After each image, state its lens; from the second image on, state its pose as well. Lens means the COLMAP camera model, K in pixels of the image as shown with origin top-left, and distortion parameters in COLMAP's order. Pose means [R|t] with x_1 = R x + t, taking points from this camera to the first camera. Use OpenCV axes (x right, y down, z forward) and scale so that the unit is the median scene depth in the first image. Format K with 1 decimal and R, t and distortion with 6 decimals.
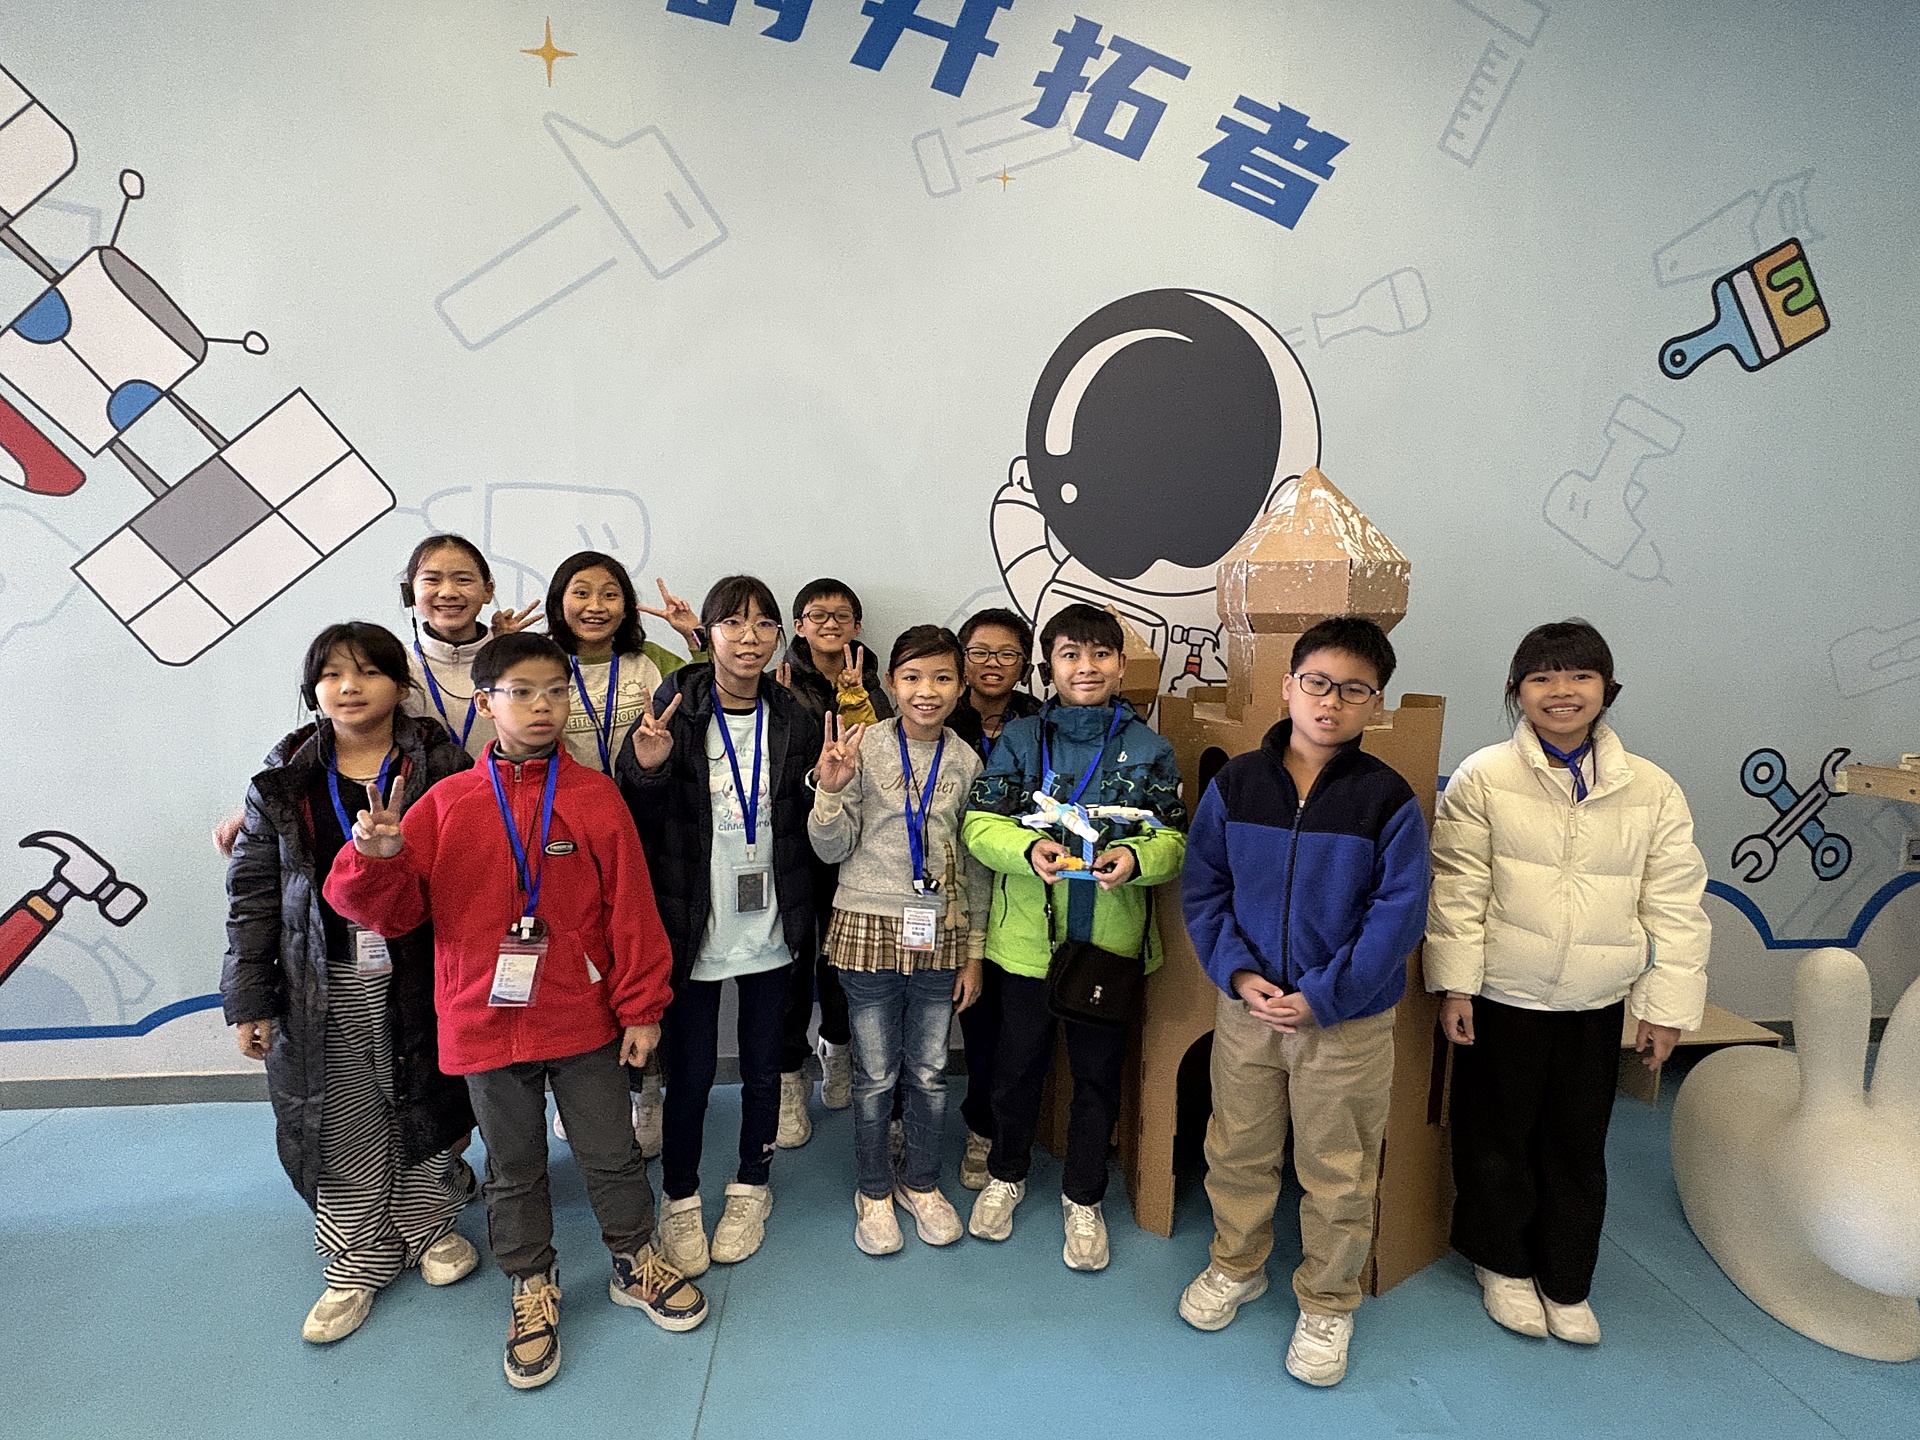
lens RADIAL K [[899.9, 0, 951.8], [0, 899.9, 711.8], [0, 0, 1]] dist [0.010539, -0.002493]
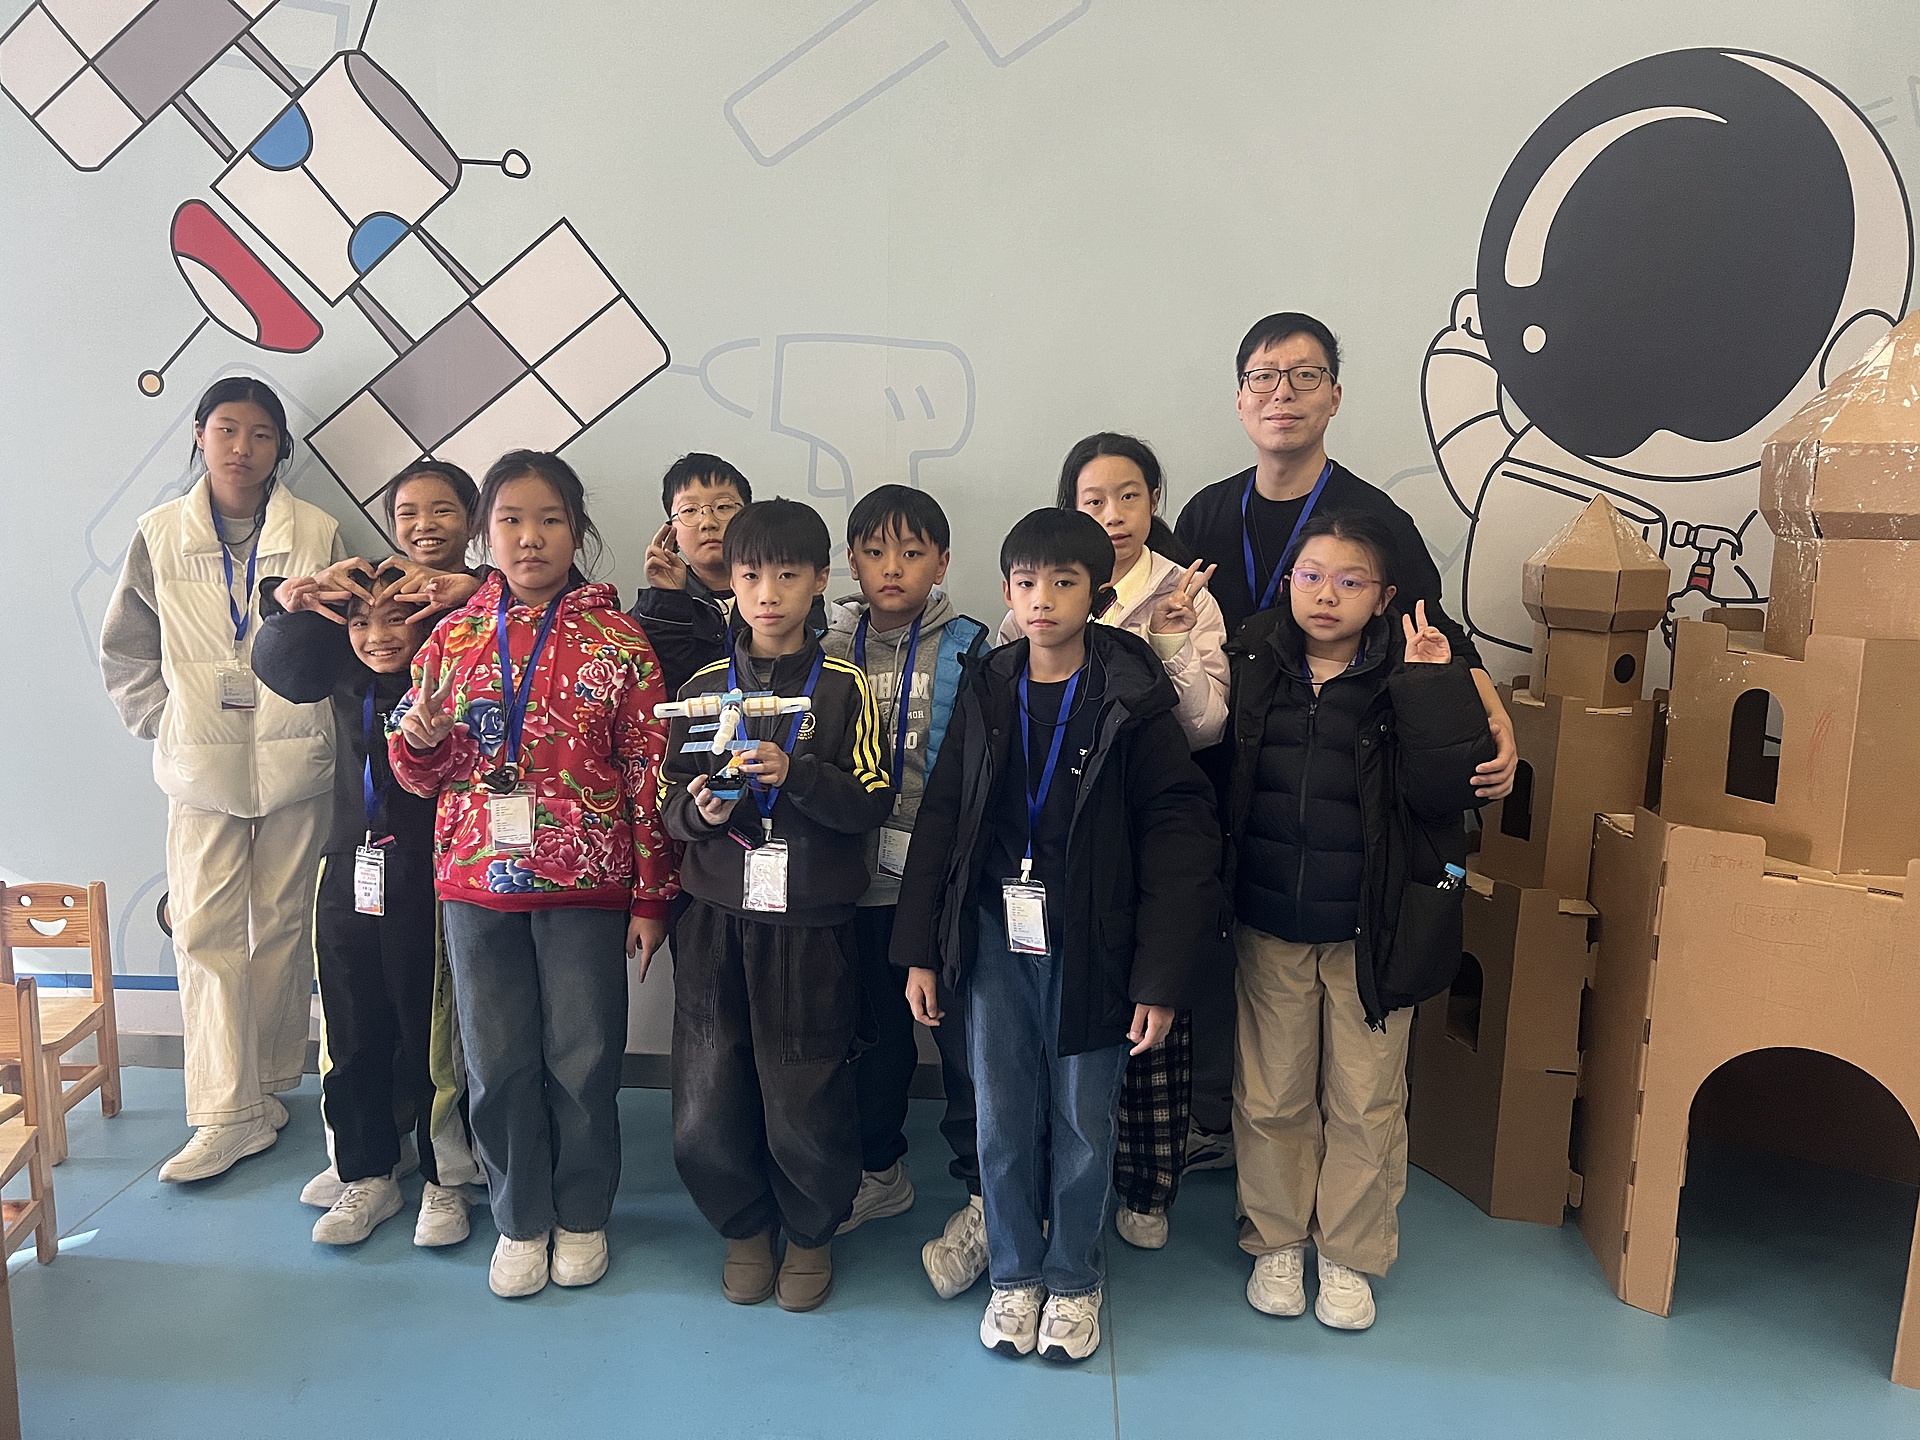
lens RADIAL K [[1433.6, 0, 959.1], [0, 1433.6, 693.7], [0, 0, 1]] dist [0.039153, -0.028371]
pose [[0.990478, 0.028804, -0.134627, -0.182556], [-0.023224, 0.998812, 0.042835, 0.005933], [0.135701, -0.039301, 0.989970, -0.257665]]
